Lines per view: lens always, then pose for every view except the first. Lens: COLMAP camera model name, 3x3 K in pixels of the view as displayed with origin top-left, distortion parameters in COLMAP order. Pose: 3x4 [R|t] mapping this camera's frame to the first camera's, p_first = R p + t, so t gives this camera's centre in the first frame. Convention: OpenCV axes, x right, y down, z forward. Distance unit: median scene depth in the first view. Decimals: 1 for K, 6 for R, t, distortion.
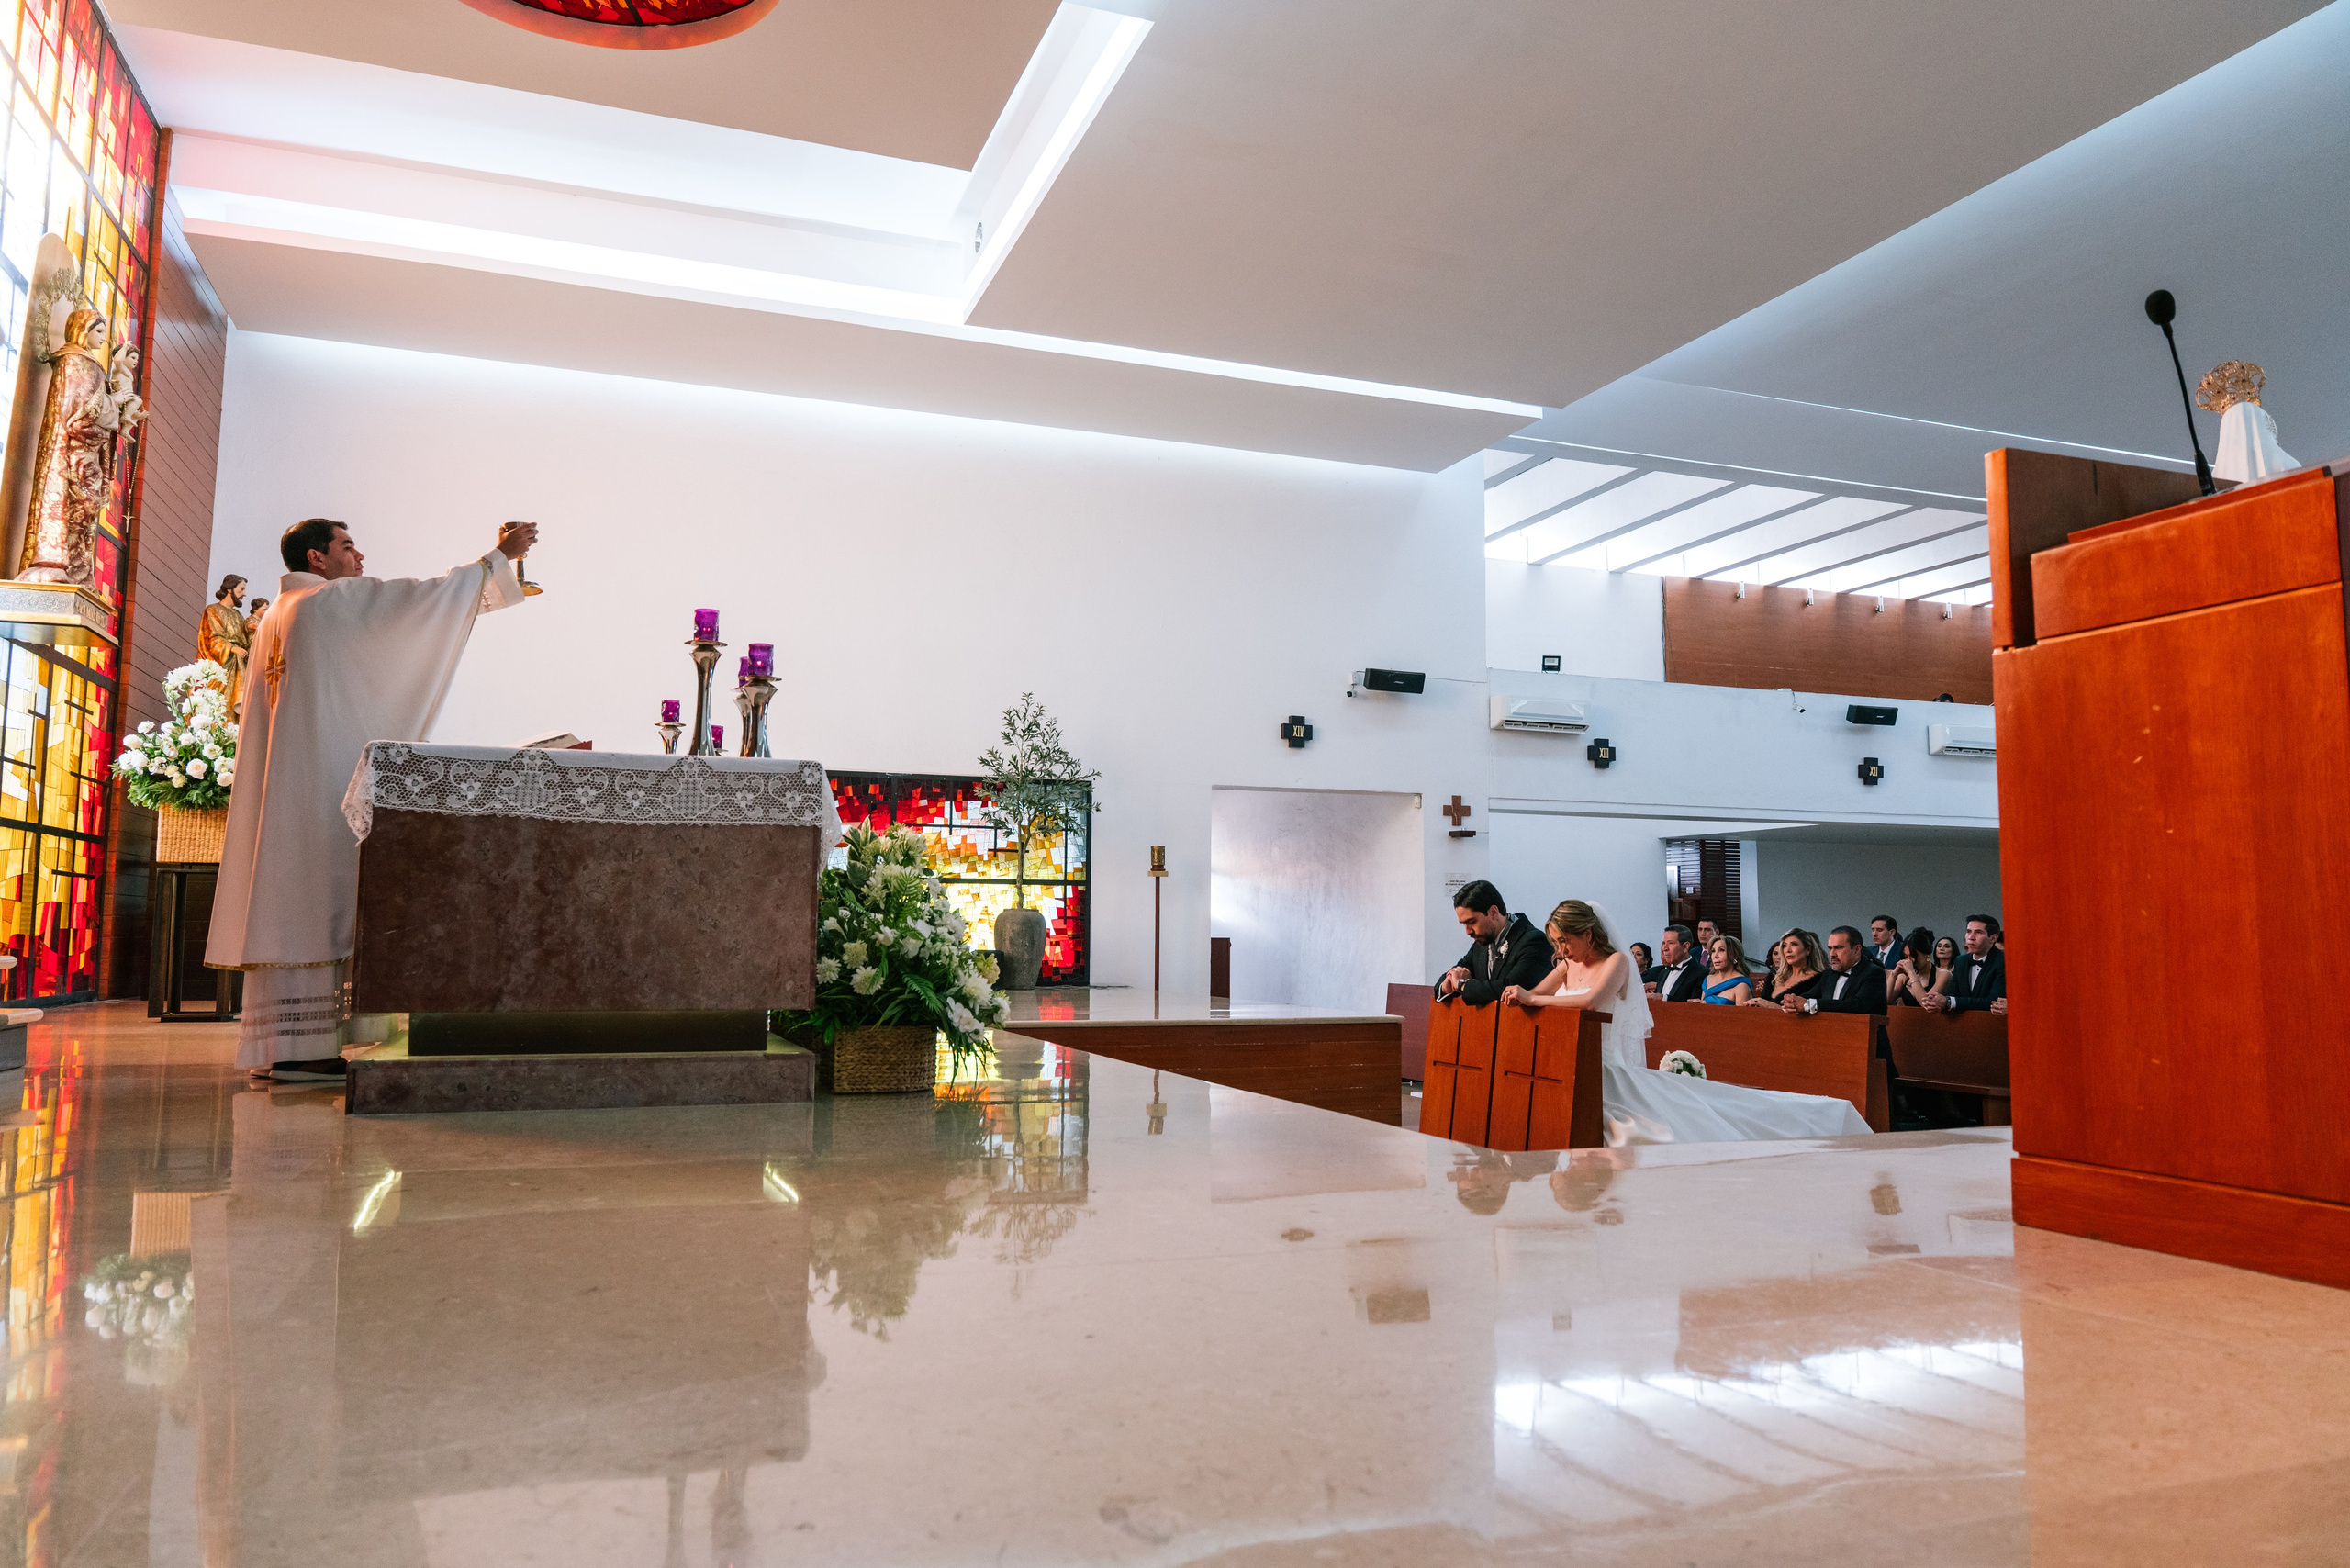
lens RADIAL K [[1599.1, 0, 1175.0], [0, 1599.1, 784.0], [0, 0, 1]] dist [-0.004145, -0.003299]
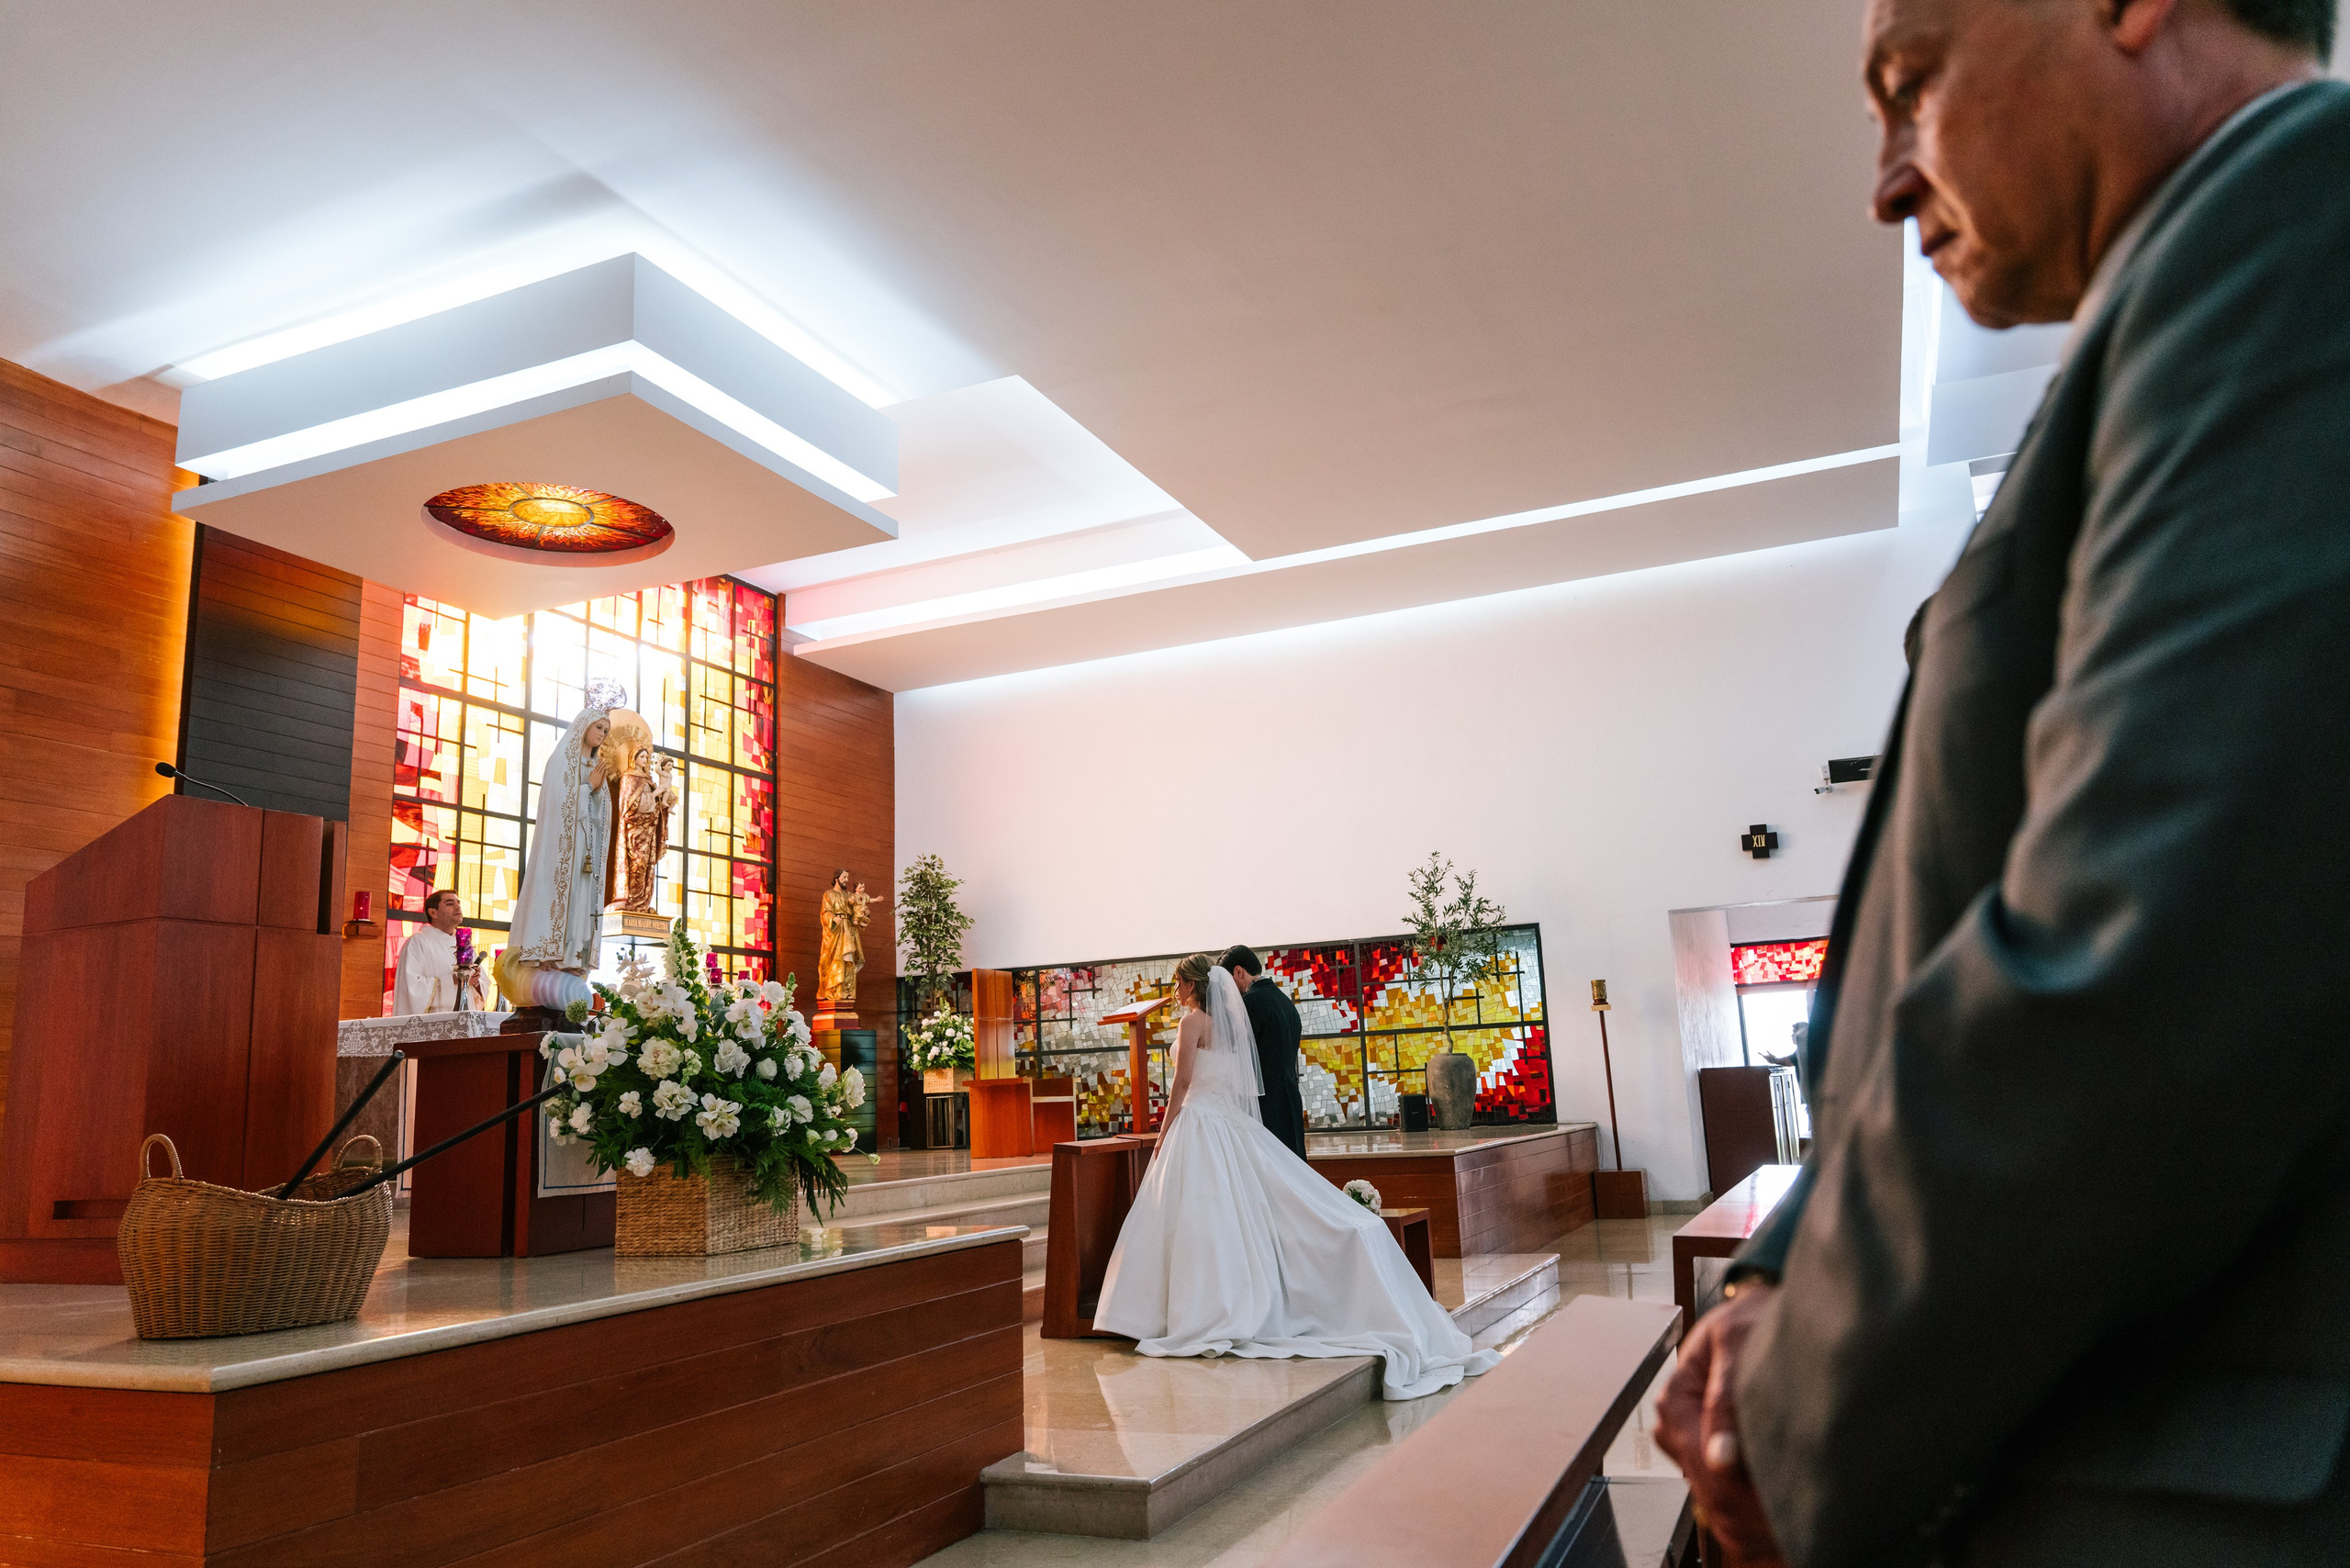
lens RADIAL K [[1627.2, 0, 1175.0], [0, 1627.2, 784.0], [0, 0, 1]] dist [0.001094, -0.000569]
pose [[0.722604, -0.173828, -0.669049, 0.502910], [0.115729, 0.984627, -0.130828, 0.020602], [0.681506, 0.017108, 0.731613, 0.069910]]
